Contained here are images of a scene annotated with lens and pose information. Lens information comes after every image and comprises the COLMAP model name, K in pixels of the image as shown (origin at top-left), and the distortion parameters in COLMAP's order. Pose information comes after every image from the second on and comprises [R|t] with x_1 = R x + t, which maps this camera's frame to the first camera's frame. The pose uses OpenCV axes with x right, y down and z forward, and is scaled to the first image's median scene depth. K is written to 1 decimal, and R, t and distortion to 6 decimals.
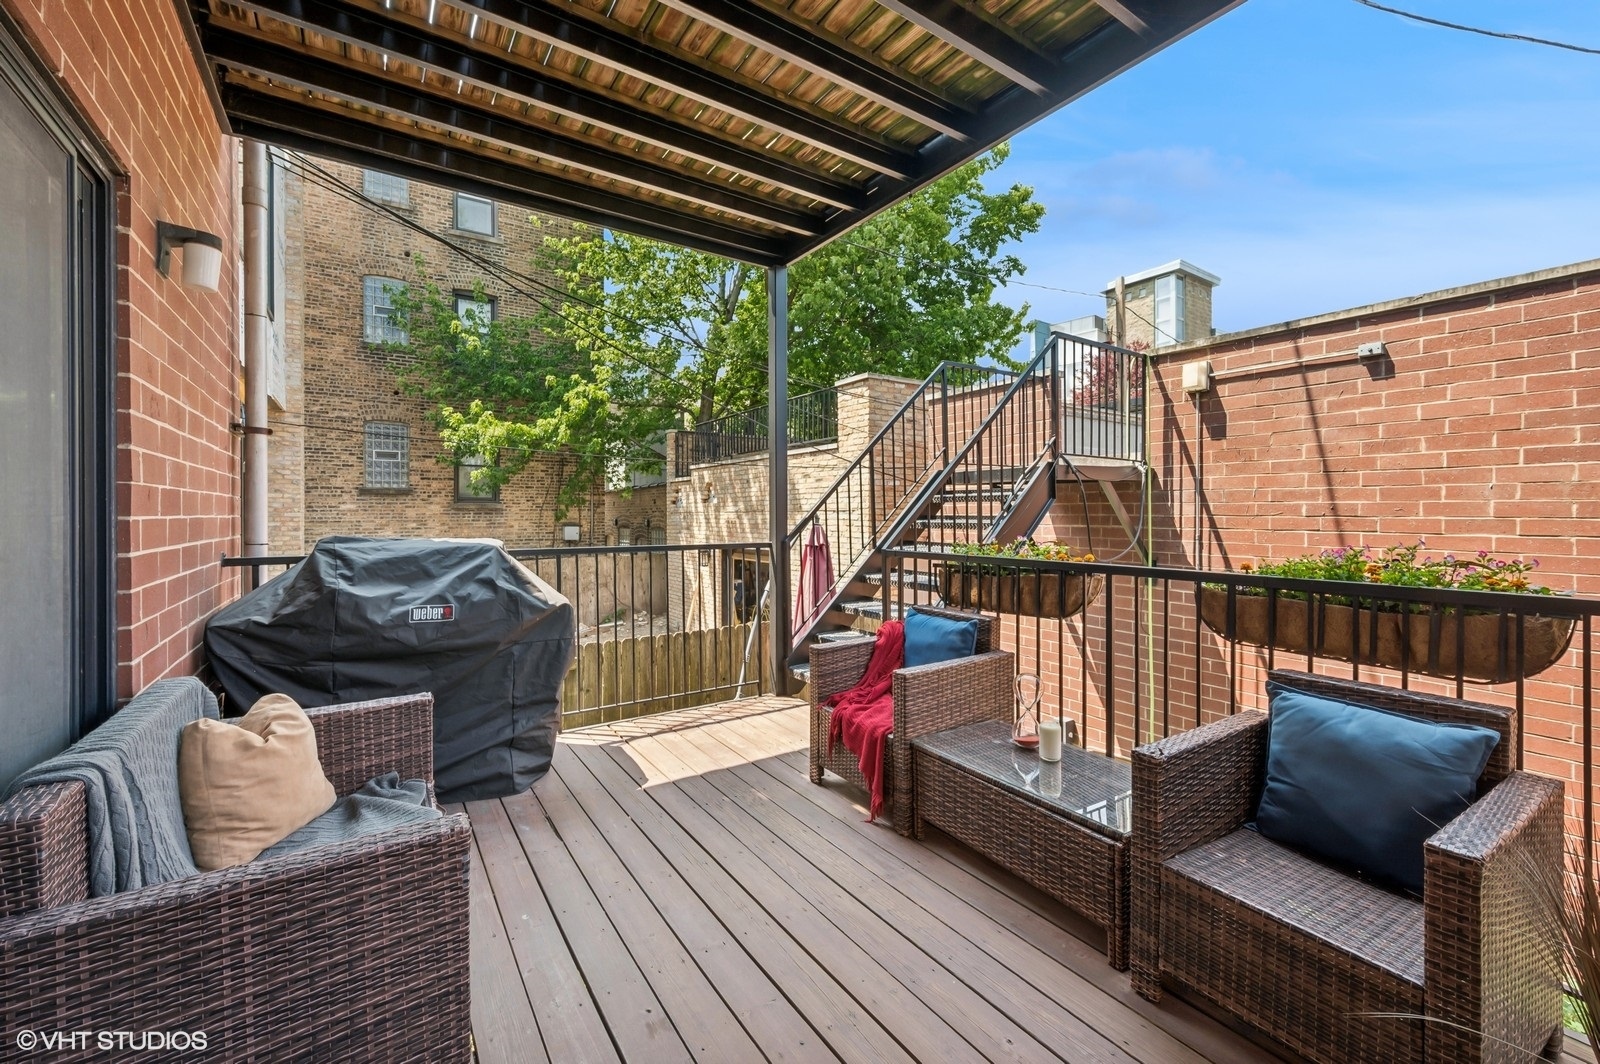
lens RADIAL K [[648.4, 0, 800.8], [0, 648.4, 519.1], [0, 0, 1]] dist [-0.000463, -0.000058]
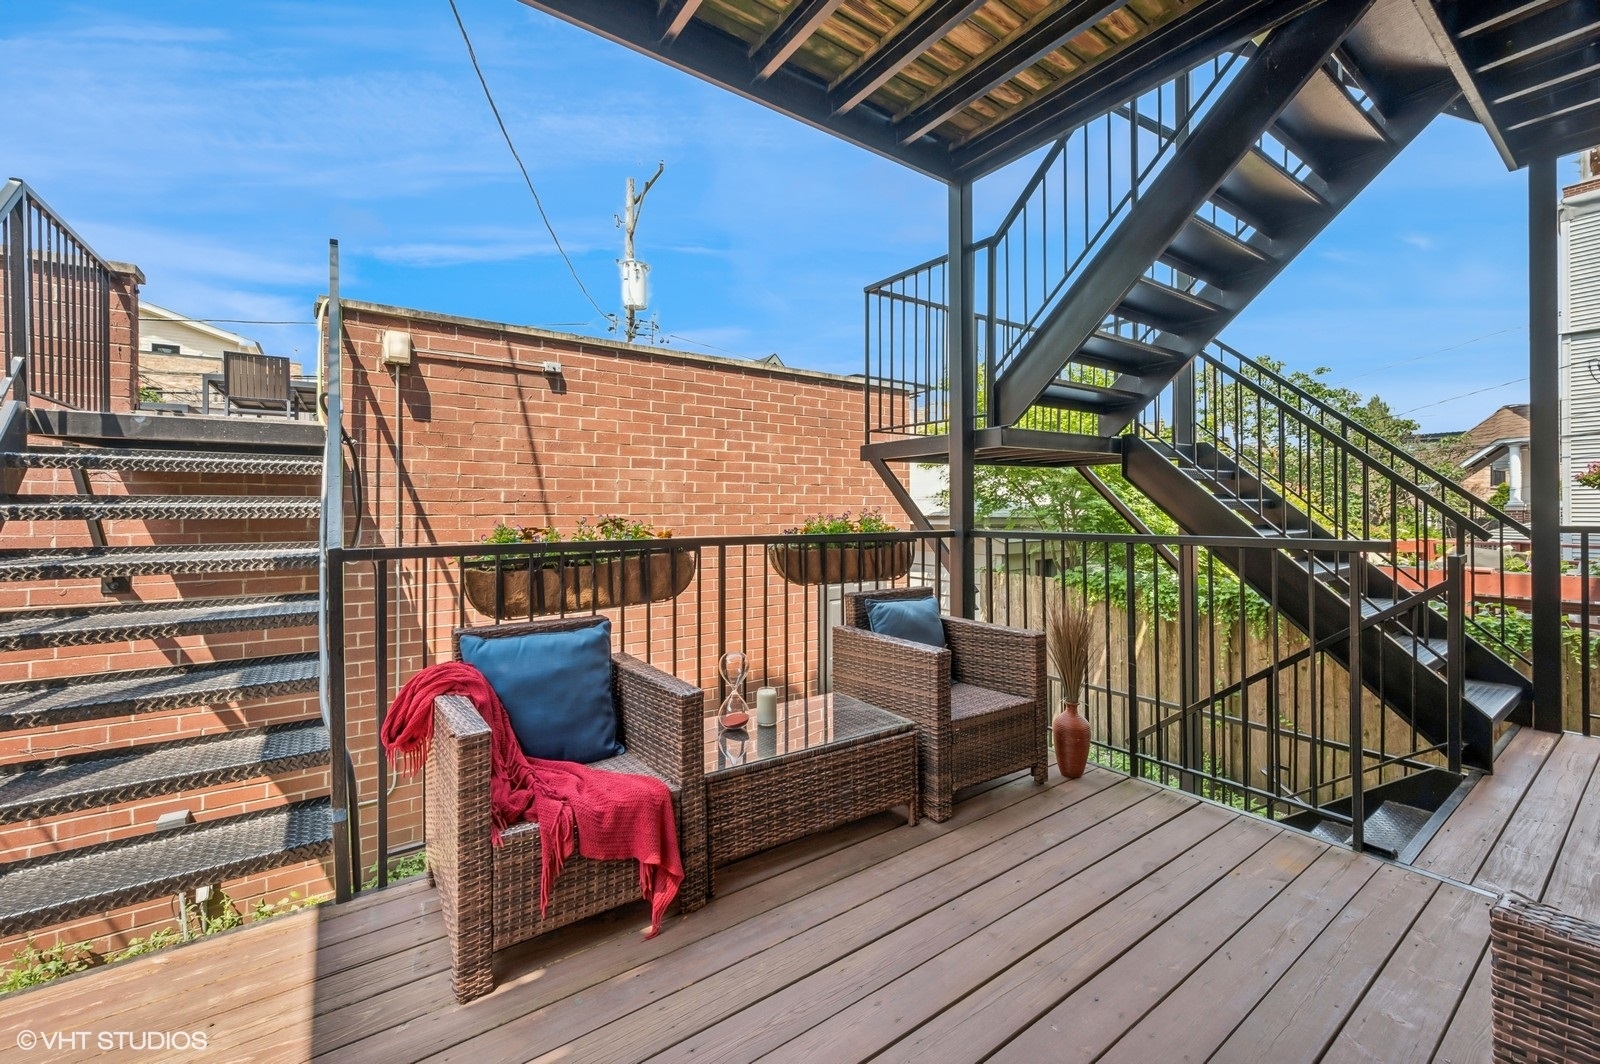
lens RADIAL K [[648.4, 0, 809.3], [0, 648.4, 509.5], [0, 0, 1]] dist [-0.000463, -0.000058]
pose [[-0.035356, -0.000387, 0.999375, -0.354986], [0.013119, 0.999914, 0.000851, 0.014529], [-0.999289, 0.013141, -0.035348, 0.526586]]
